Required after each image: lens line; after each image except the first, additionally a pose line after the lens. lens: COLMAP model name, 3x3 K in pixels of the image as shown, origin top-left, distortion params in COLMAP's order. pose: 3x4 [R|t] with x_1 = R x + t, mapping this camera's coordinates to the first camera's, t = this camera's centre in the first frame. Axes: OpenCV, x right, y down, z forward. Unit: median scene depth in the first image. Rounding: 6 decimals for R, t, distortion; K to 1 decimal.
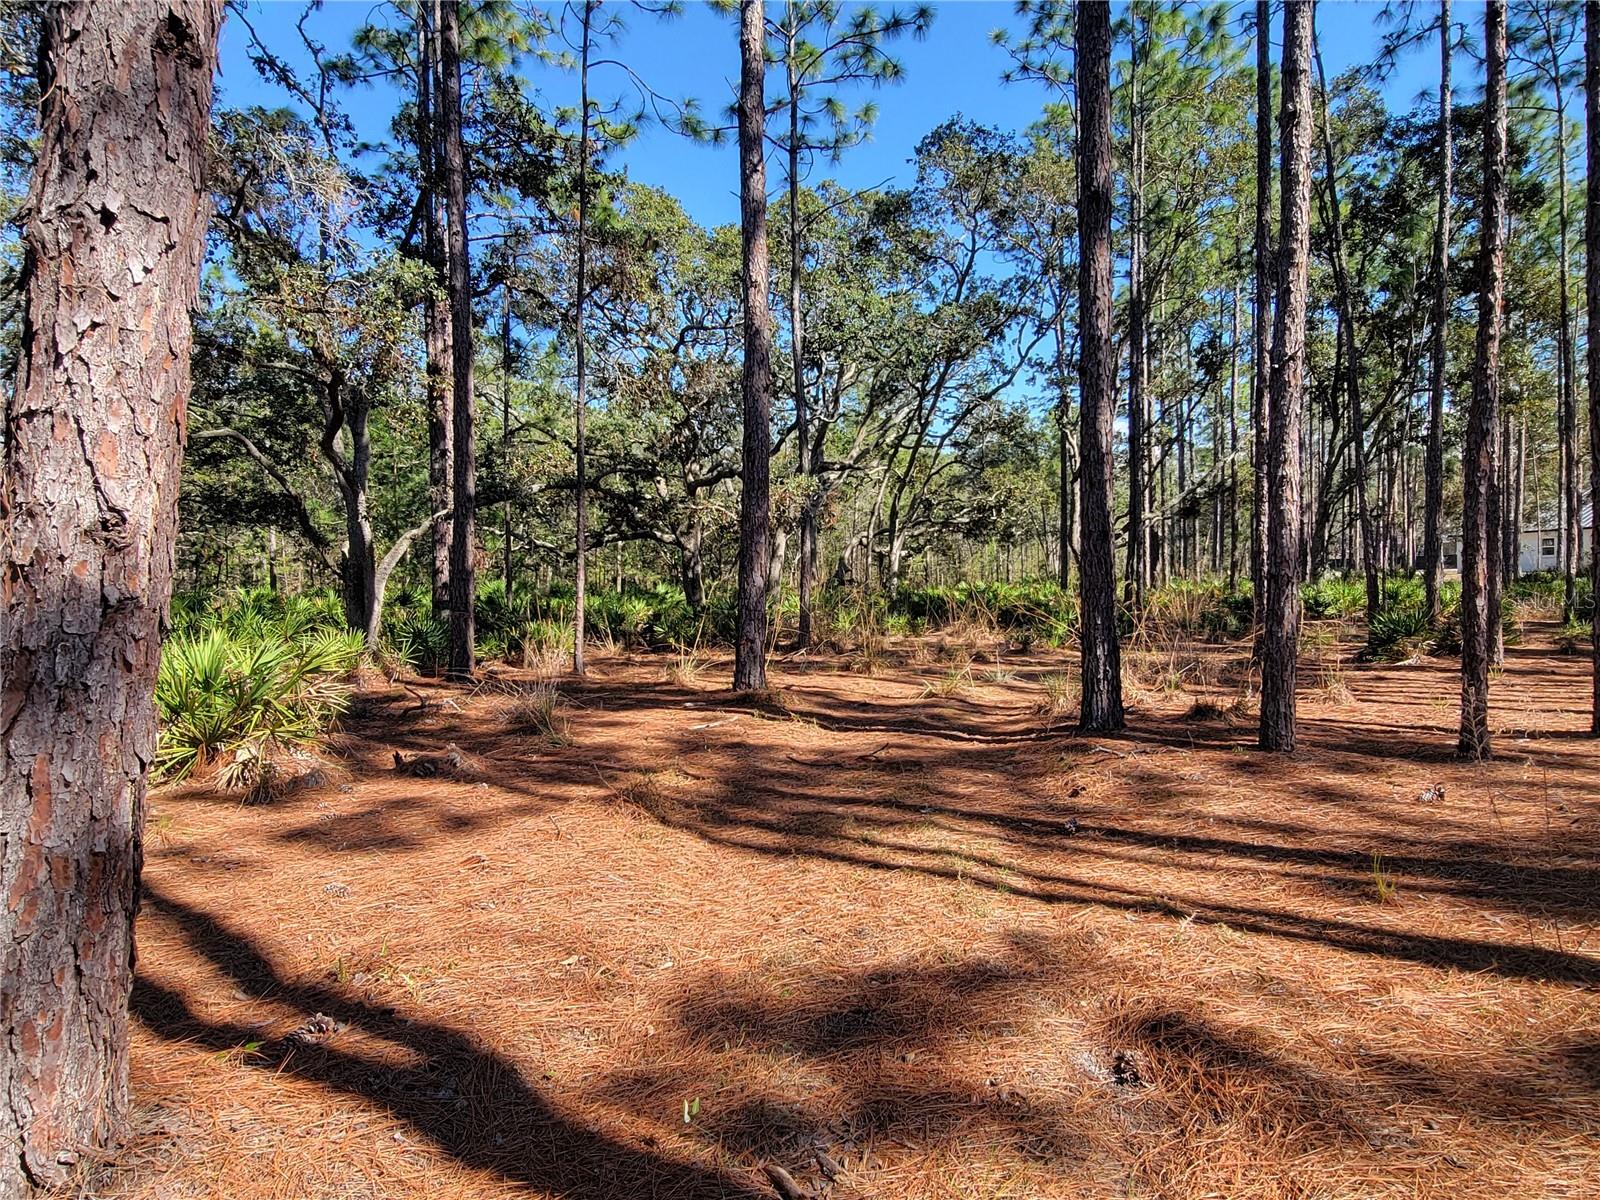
lens RADIAL K [[650.3, 0, 790.0], [0, 650.3, 587.0], [0, 0, 1]] dist [-0.002648, 0.000954]
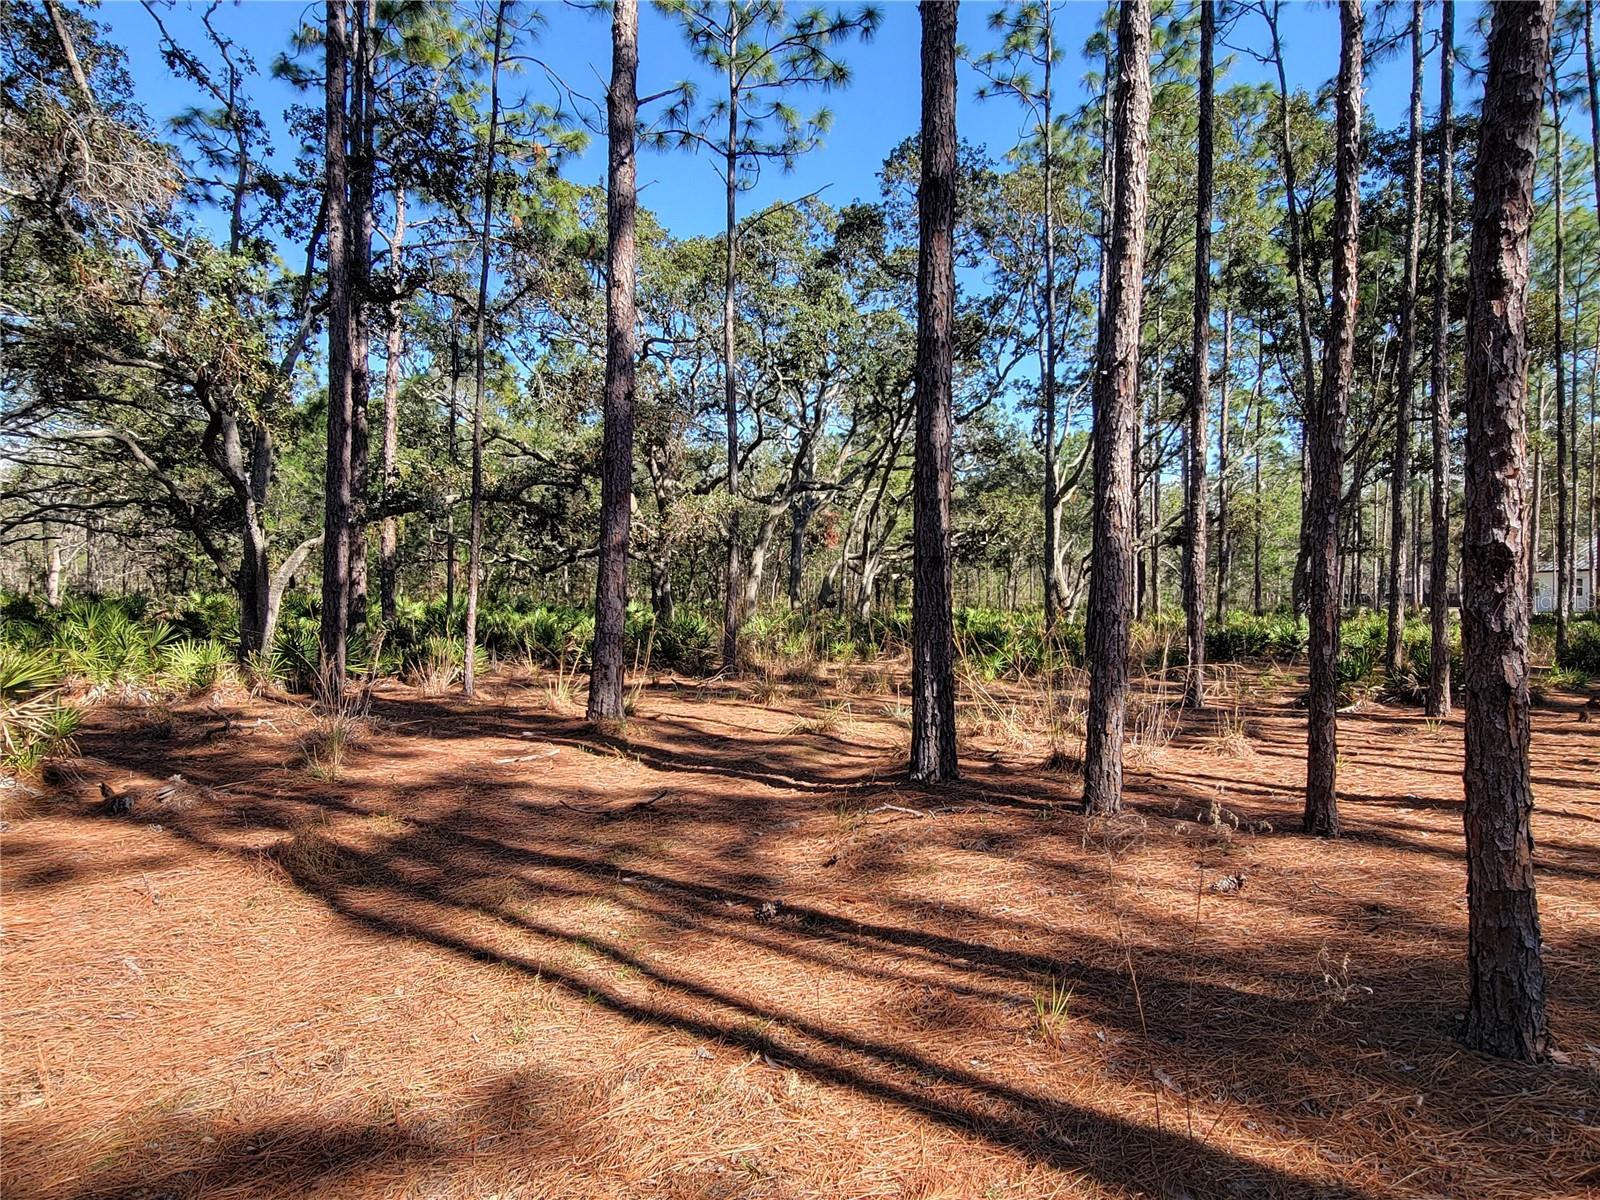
lens RADIAL K [[649.0, 0, 800.0], [0, 649.0, 600.0], [0, 0, 1]] dist [-0.002488, 0.000162]
pose [[0.999393, 0.026557, -0.022540, 0.179742], [-0.026796, 0.999587, -0.010372, -0.007668], [0.022255, 0.010969, 0.999692, 0.061193]]
